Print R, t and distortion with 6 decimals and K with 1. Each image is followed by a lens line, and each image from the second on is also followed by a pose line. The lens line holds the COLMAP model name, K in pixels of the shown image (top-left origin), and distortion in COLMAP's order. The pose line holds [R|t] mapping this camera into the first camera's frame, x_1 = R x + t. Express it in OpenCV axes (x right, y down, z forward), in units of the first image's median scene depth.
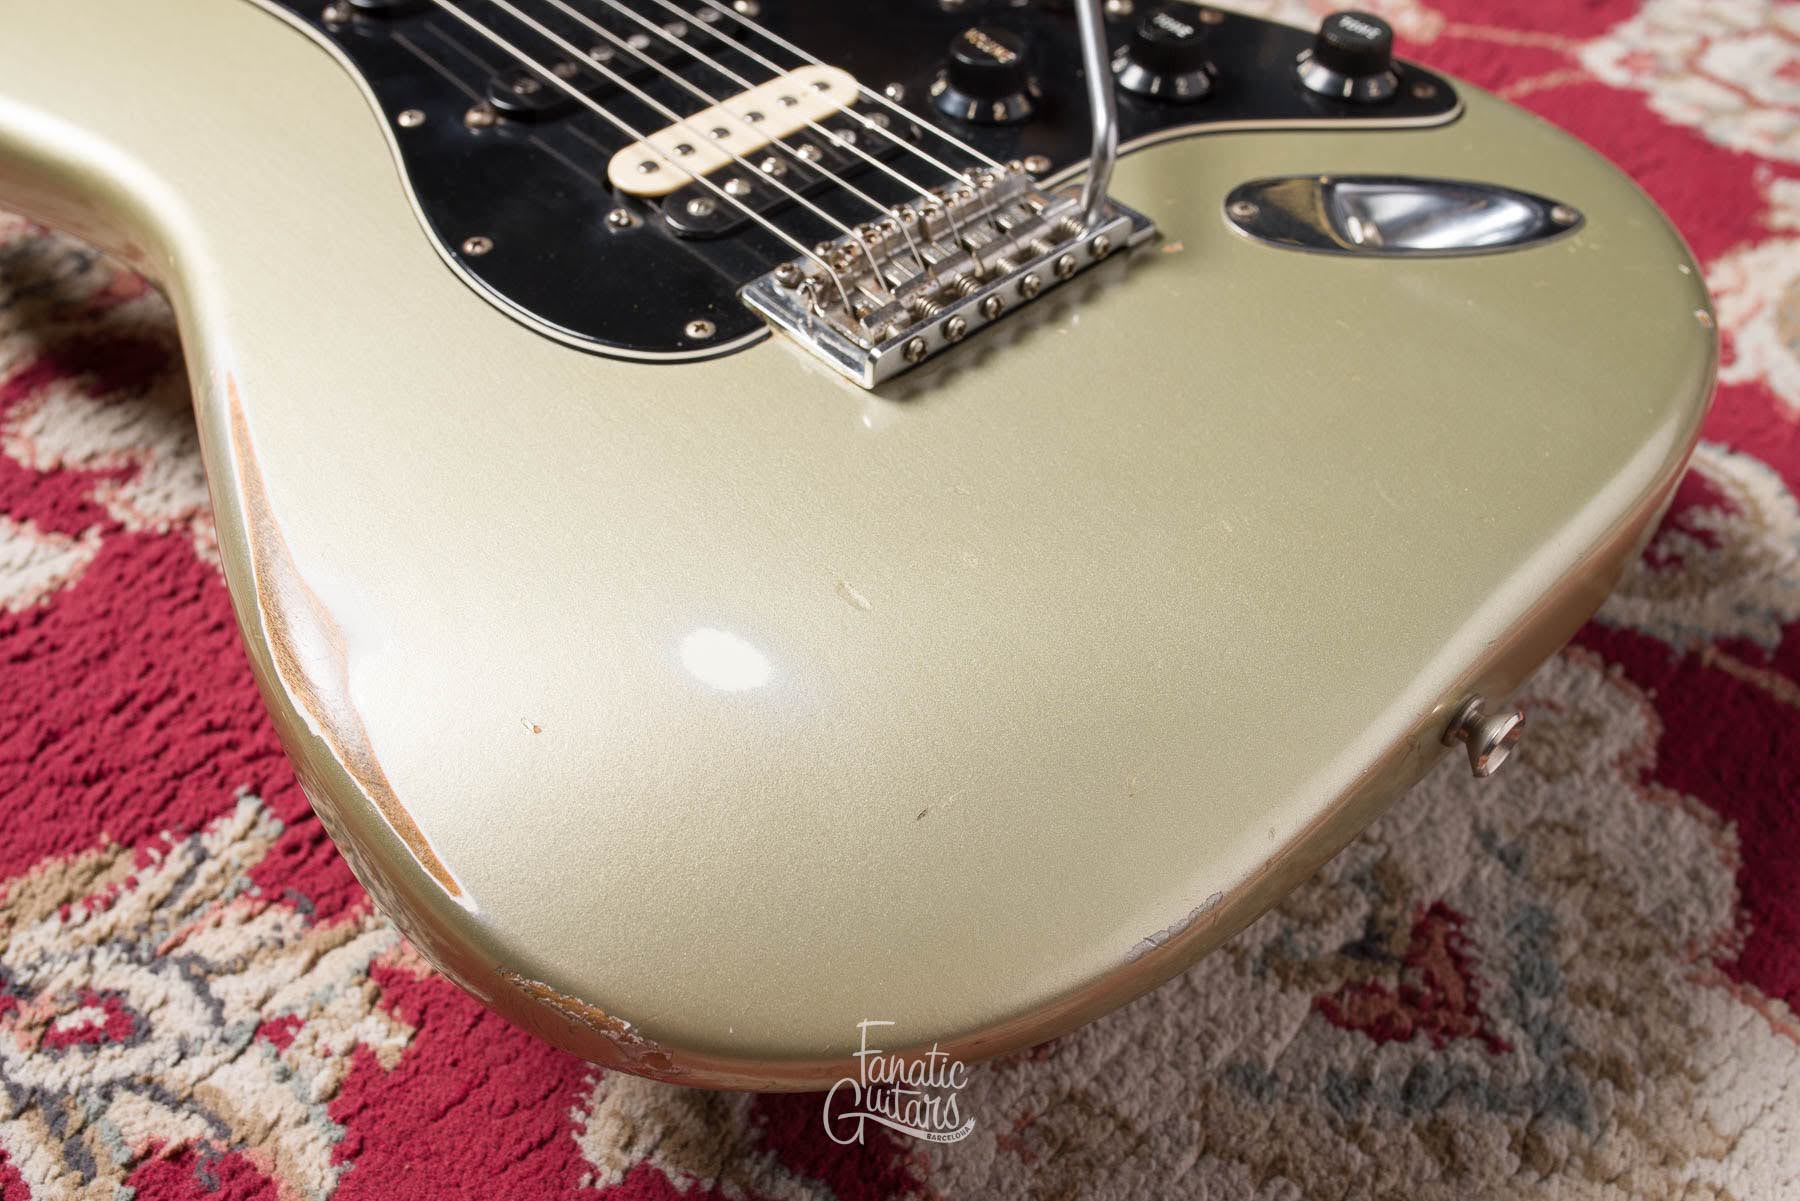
lens RADIAL K [[1751.0, 0, 893.4], [0, 1751.0, 611.9], [0, 0, 1]] dist [-0.066756, 0.076794]
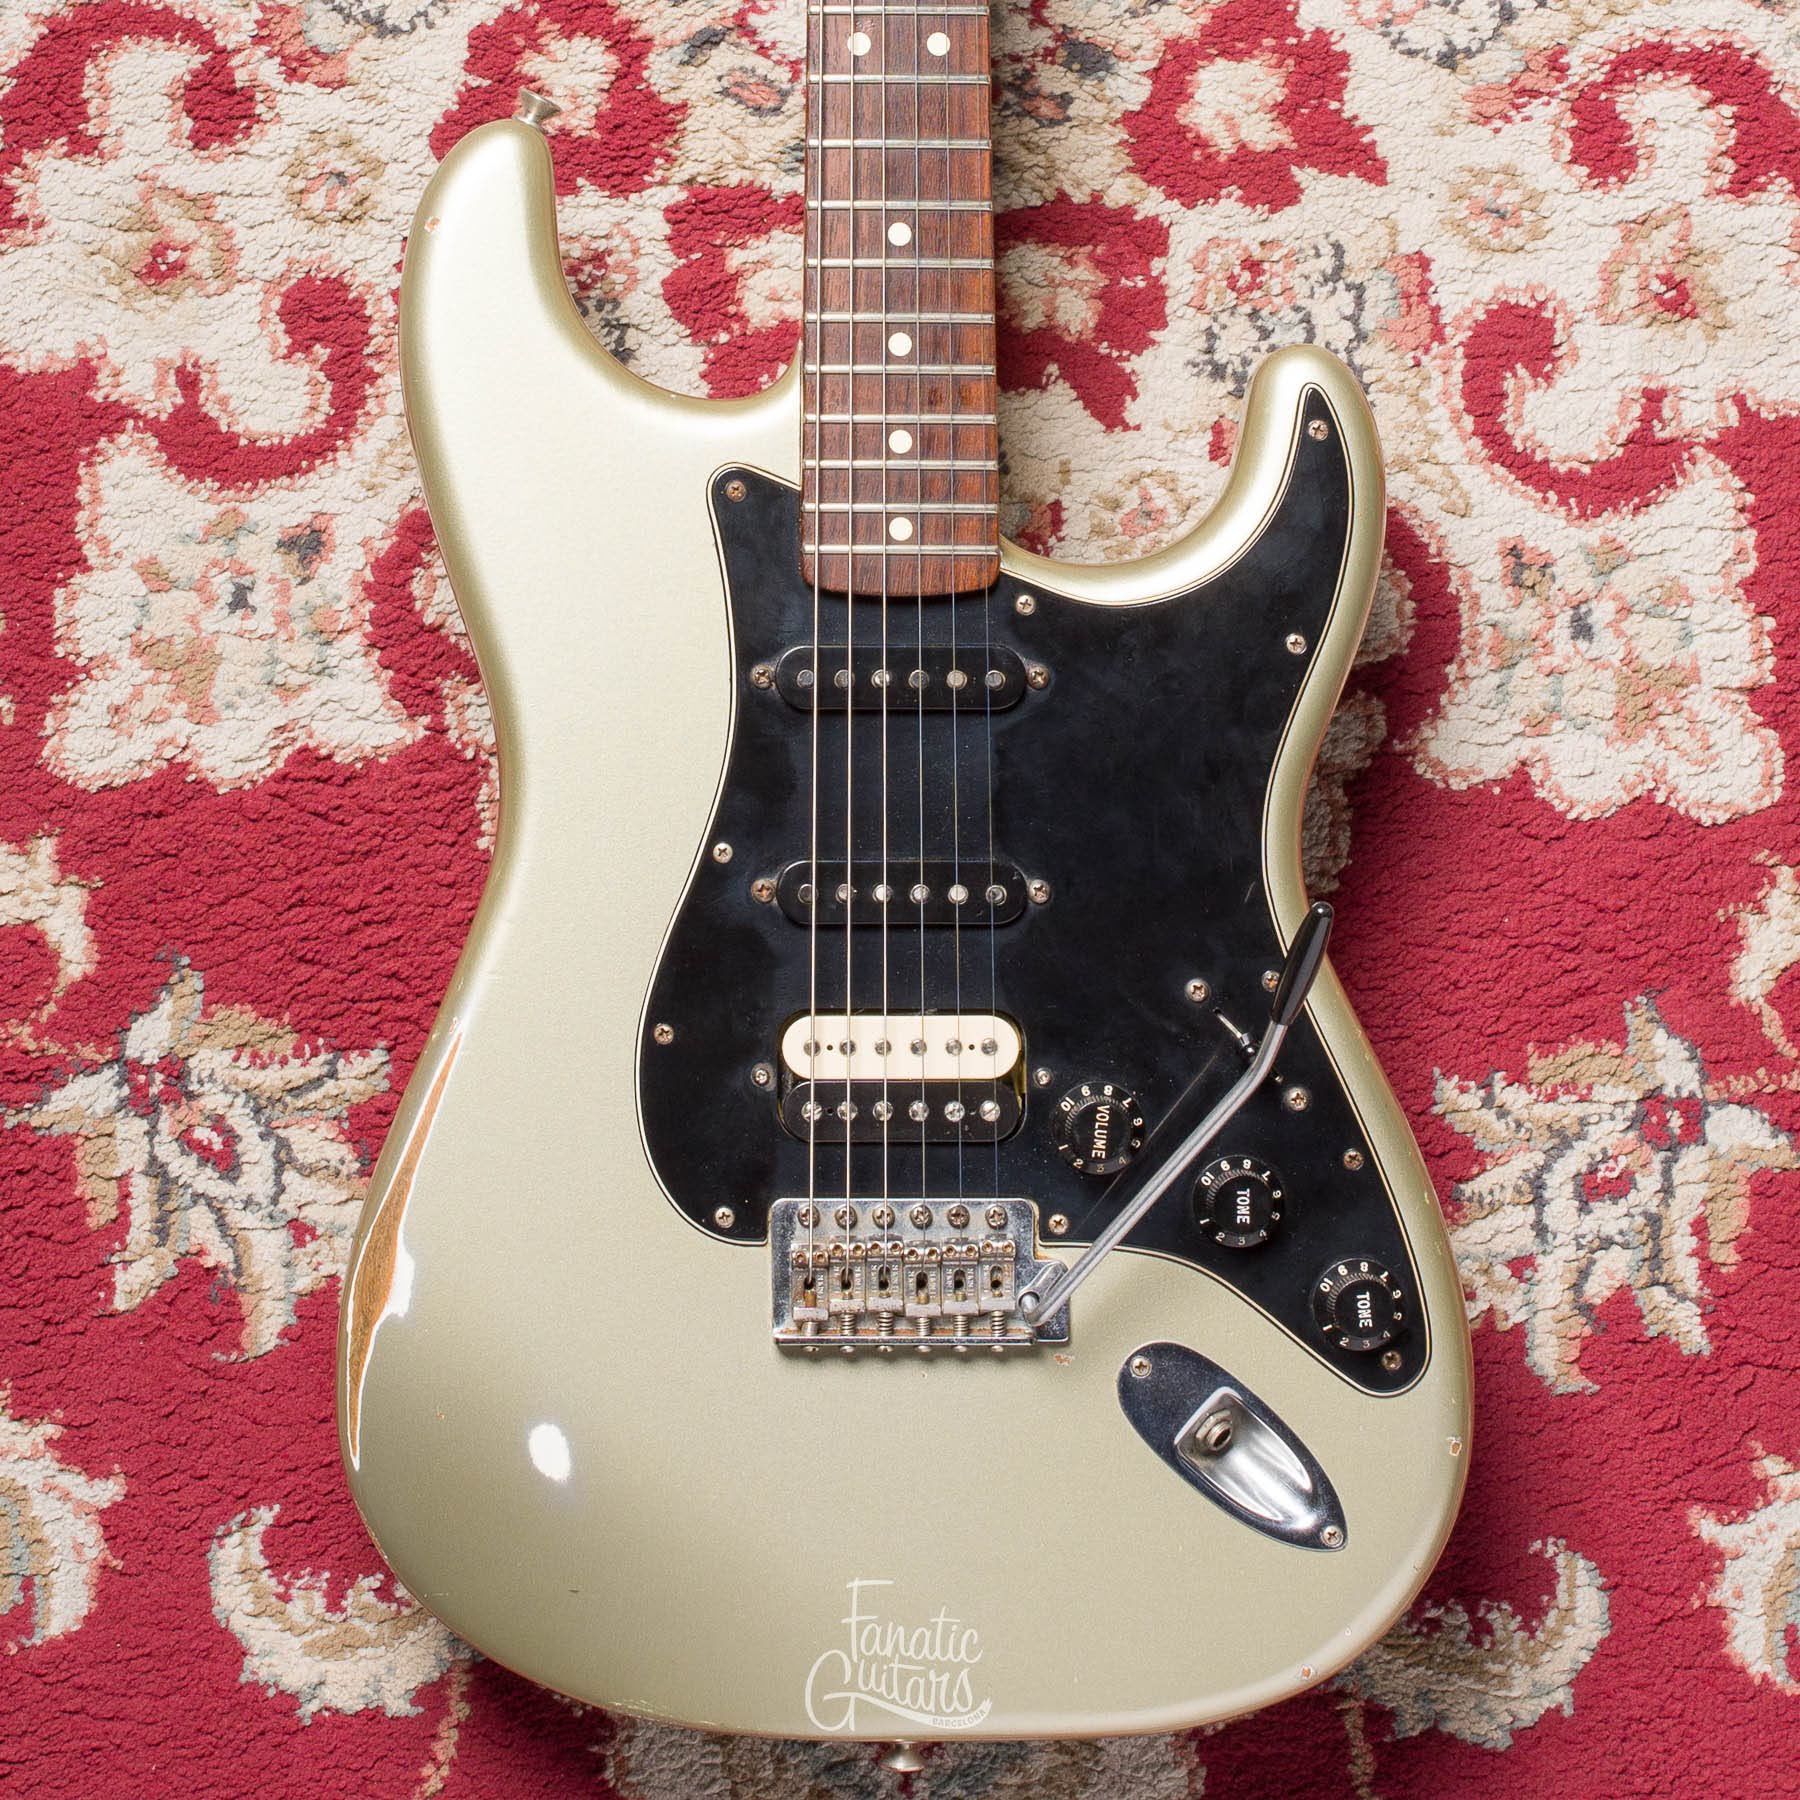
lens RADIAL K [[5381.4, 0, 748.7], [0, 5381.4, 457.6], [0, 0, 1]] dist [-0.053844, -0.084405]
pose [[0.726813, 0.684970, -0.050589, -0.277181], [-0.488125, 0.566950, 0.663553, -3.191608], [0.483195, -0.457585, 0.746417, -1.850399]]
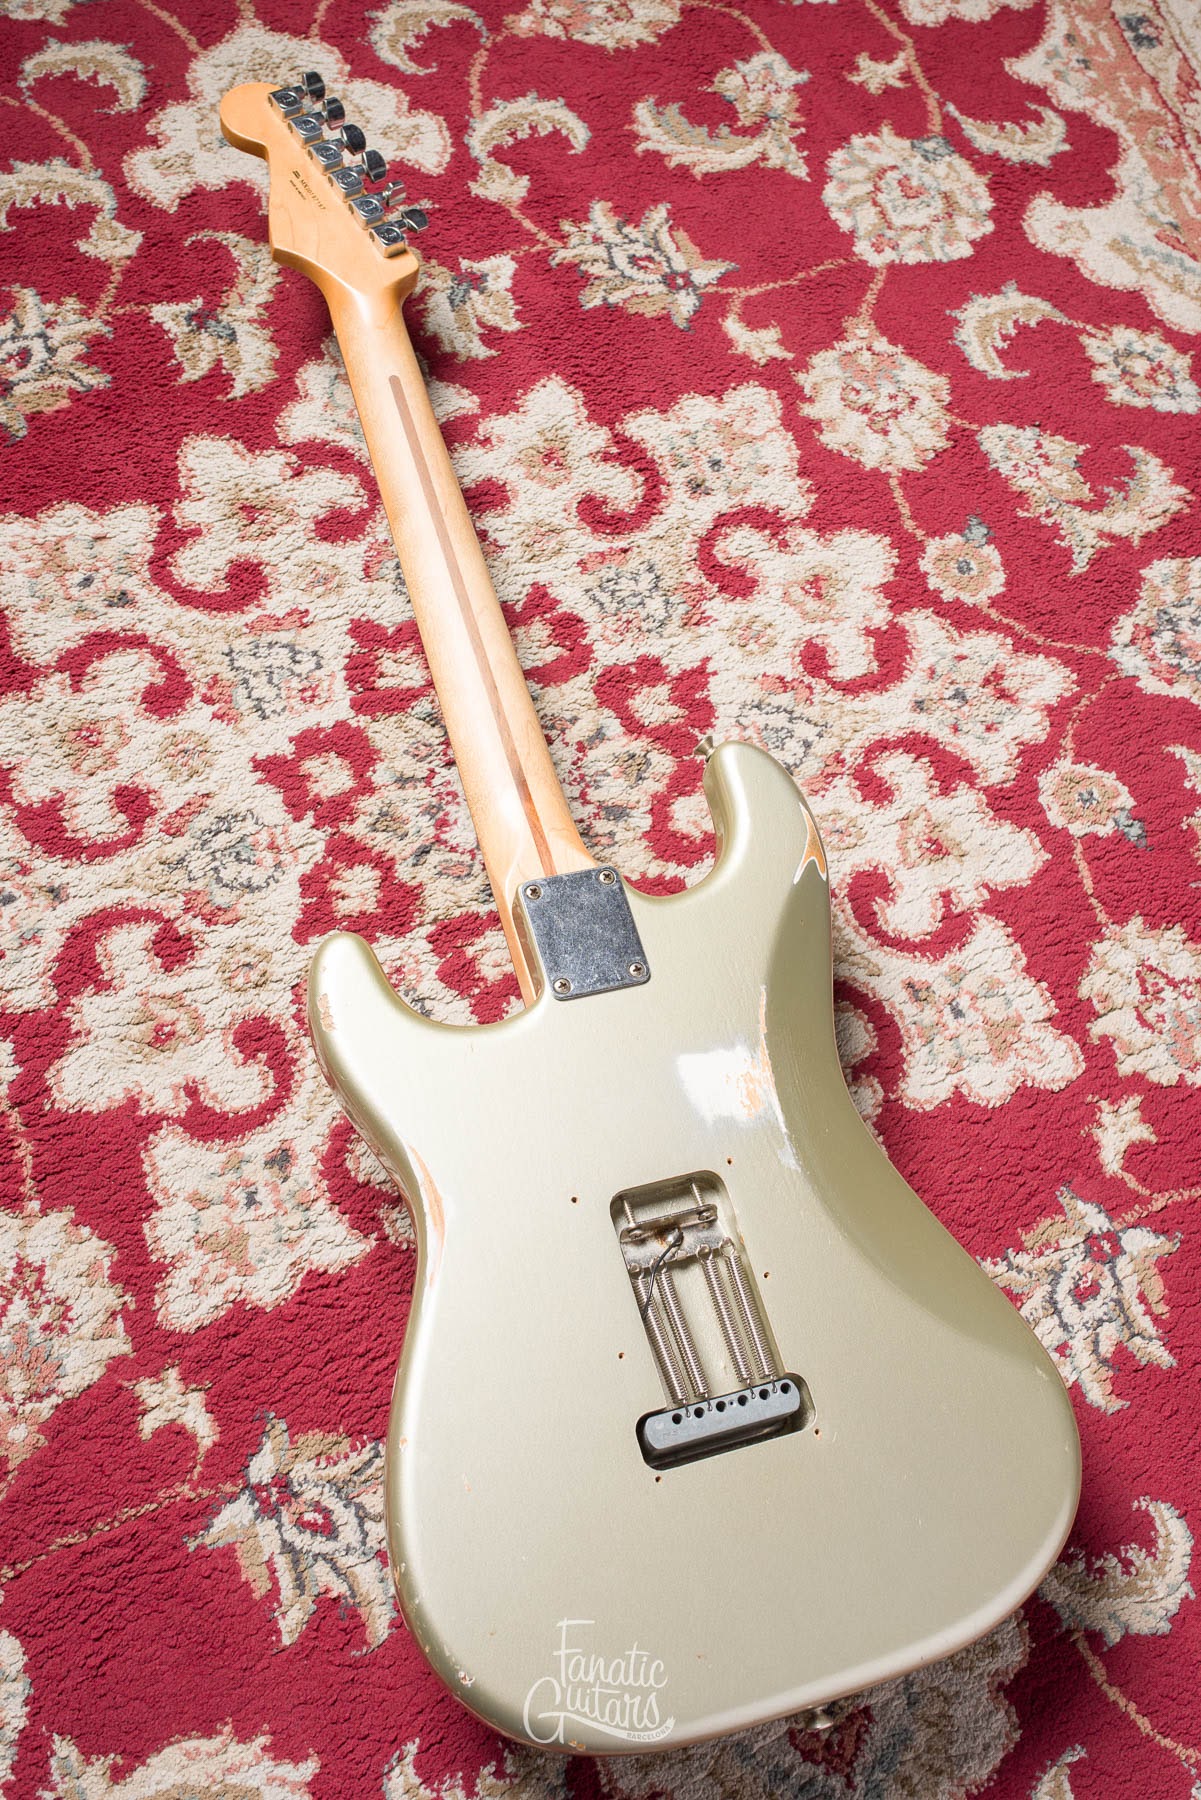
lens RADIAL K [[1777.9, 0, 626.7], [0, 1777.9, 890.4], [0, 0, 1]] dist [-0.060741, 0.072244]
pose [[0.905986, 0.407606, -0.114221, -0.136617], [-0.359203, 0.883036, 0.302026, -1.353358], [0.223969, -0.232603, 0.946432, -0.974335]]
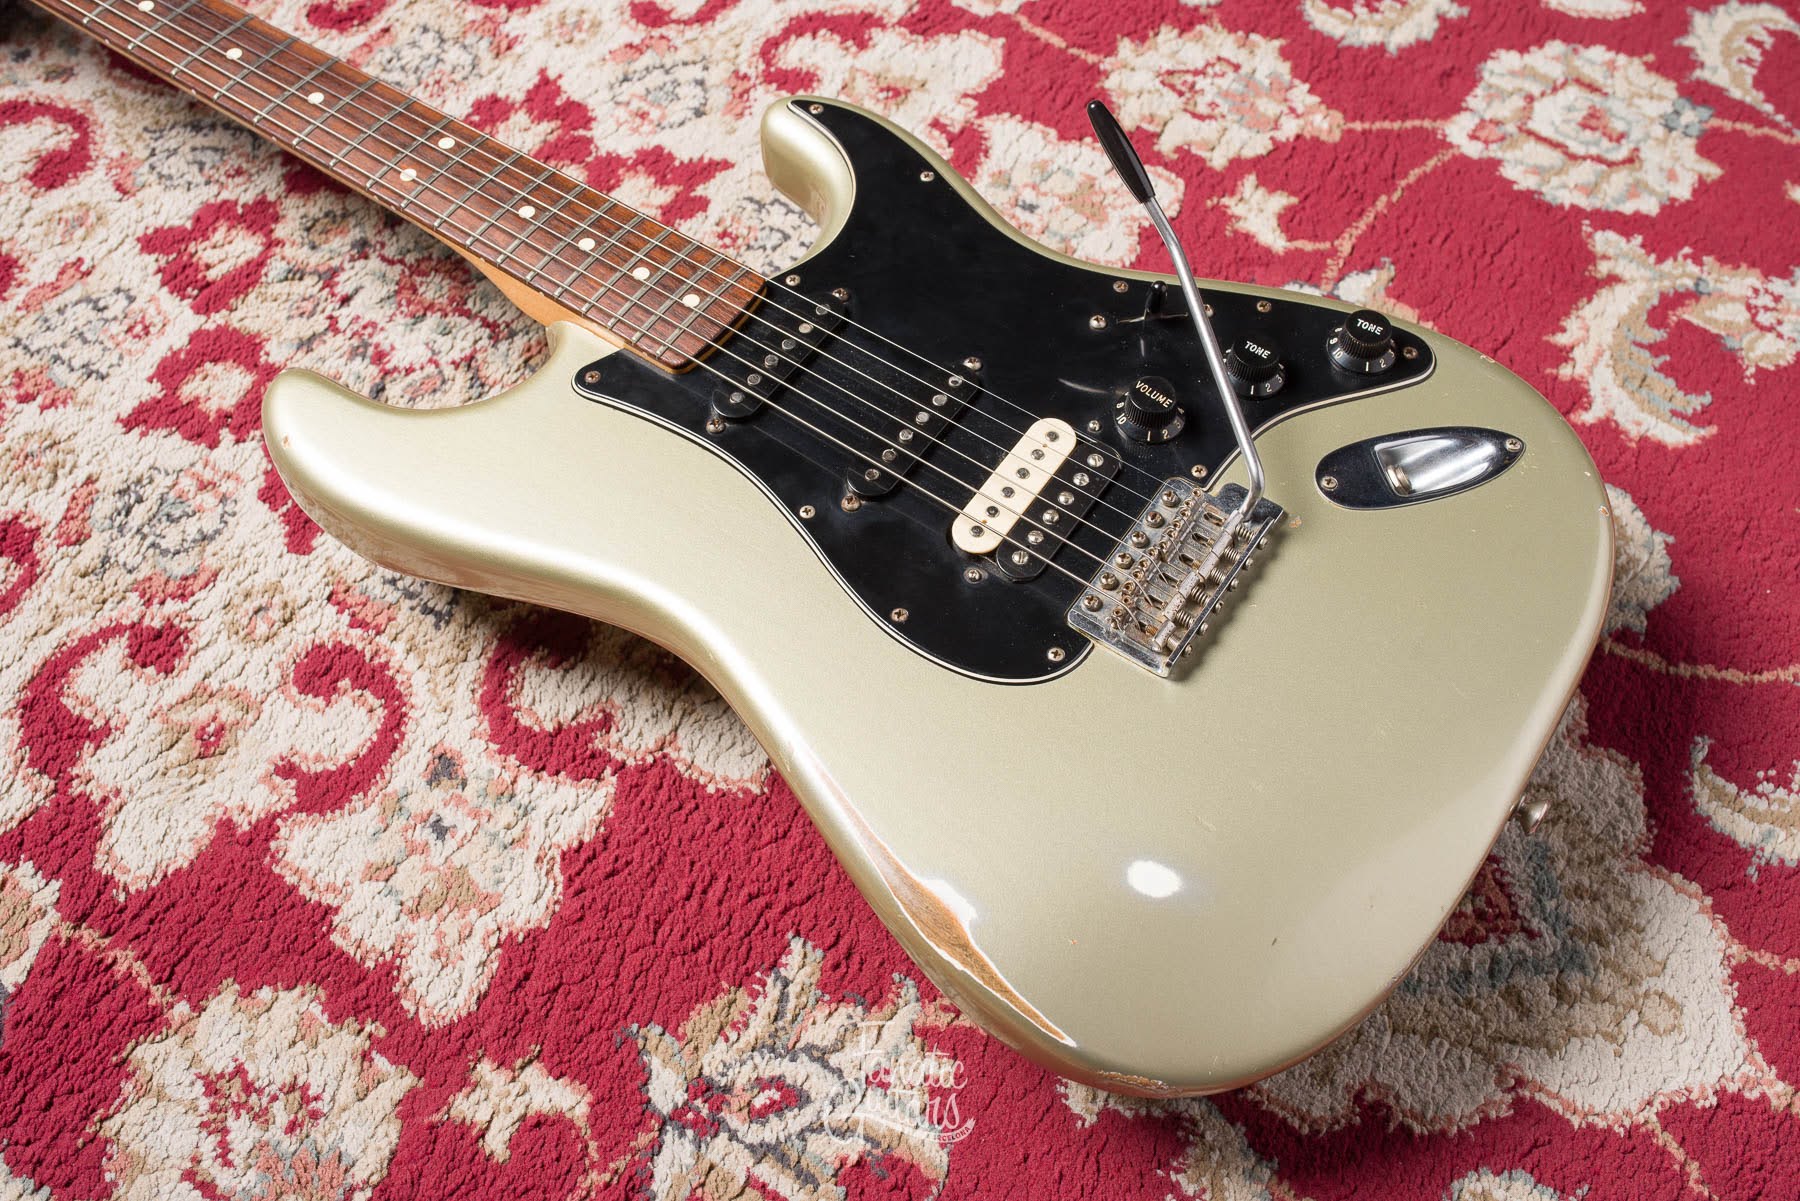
lens RADIAL K [[1684.2, 0, 886.9], [0, 1684.2, 592.6], [0, 0, 1]] dist [-0.061674, 0.072484]
pose [[0.978378, -0.192239, 0.076297, -0.355854], [0.174401, 0.965110, 0.195311, -0.524809], [-0.111181, -0.177782, 0.977769, -0.531926]]
